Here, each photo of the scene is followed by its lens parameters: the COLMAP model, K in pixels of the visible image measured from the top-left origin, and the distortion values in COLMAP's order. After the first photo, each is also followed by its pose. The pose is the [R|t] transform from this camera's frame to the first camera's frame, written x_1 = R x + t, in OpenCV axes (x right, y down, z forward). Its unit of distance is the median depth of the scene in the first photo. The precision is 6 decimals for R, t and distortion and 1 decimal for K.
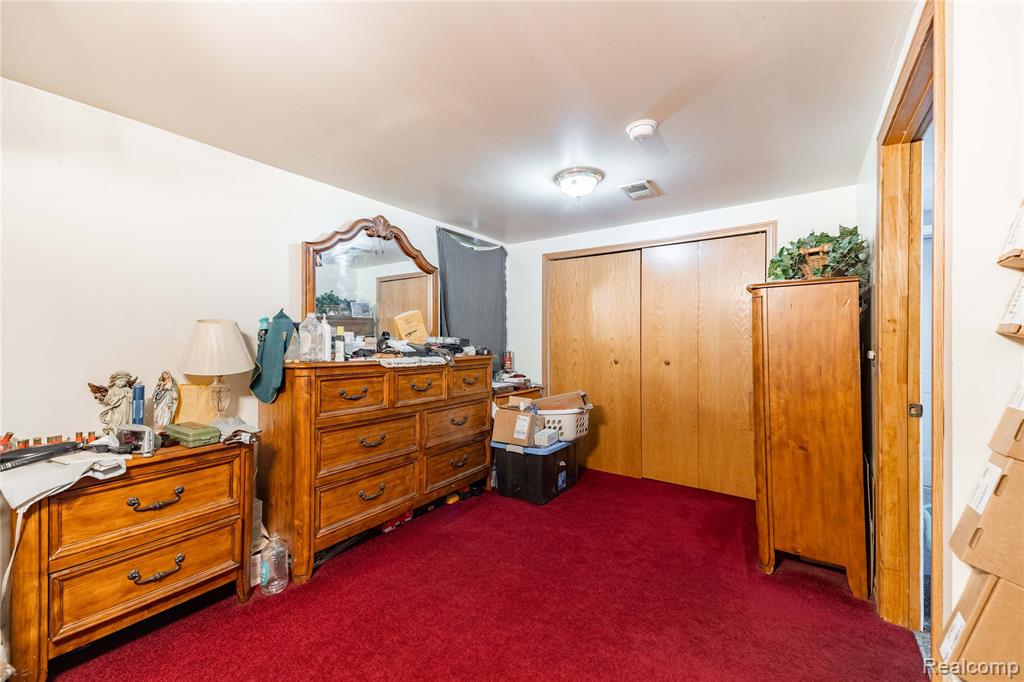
lens RADIAL K [[417.1, 0, 511.5], [0, 417.1, 336.8], [0, 0, 1]] dist [0.001074, -0.002386]
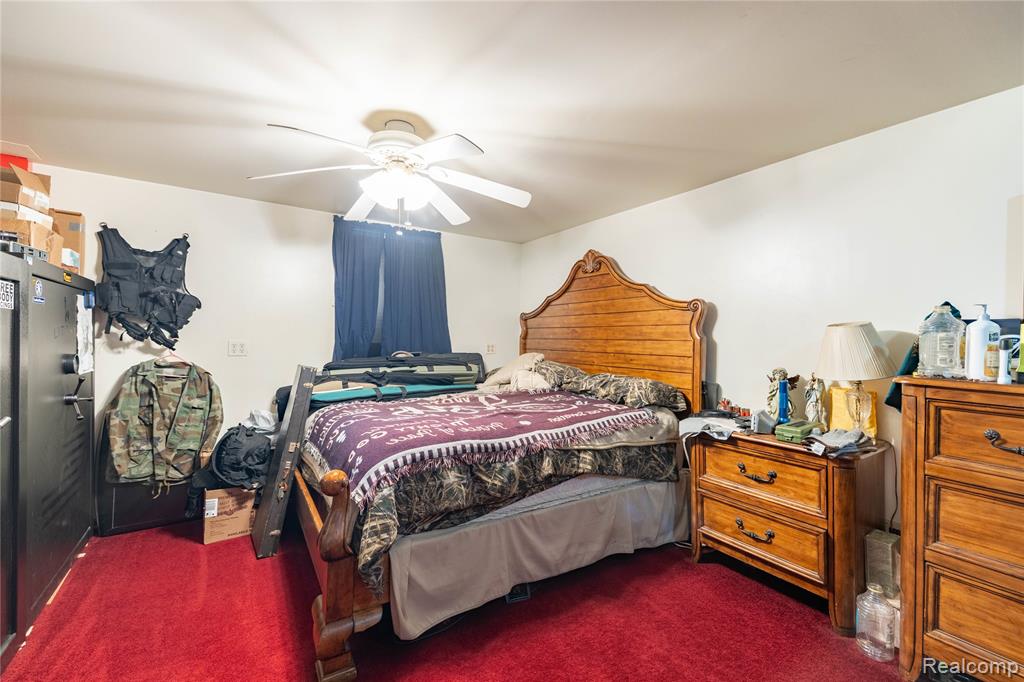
lens RADIAL K [[417.1, 0, 512.6], [0, 417.1, 336.6], [0, 0, 1]] dist [0.001074, -0.002386]
pose [[-0.380545, -0.001146, -0.924762, 0.512912], [-0.006795, 0.999976, 0.001557, -0.004704], [0.924737, 0.006876, -0.380544, 0.756161]]
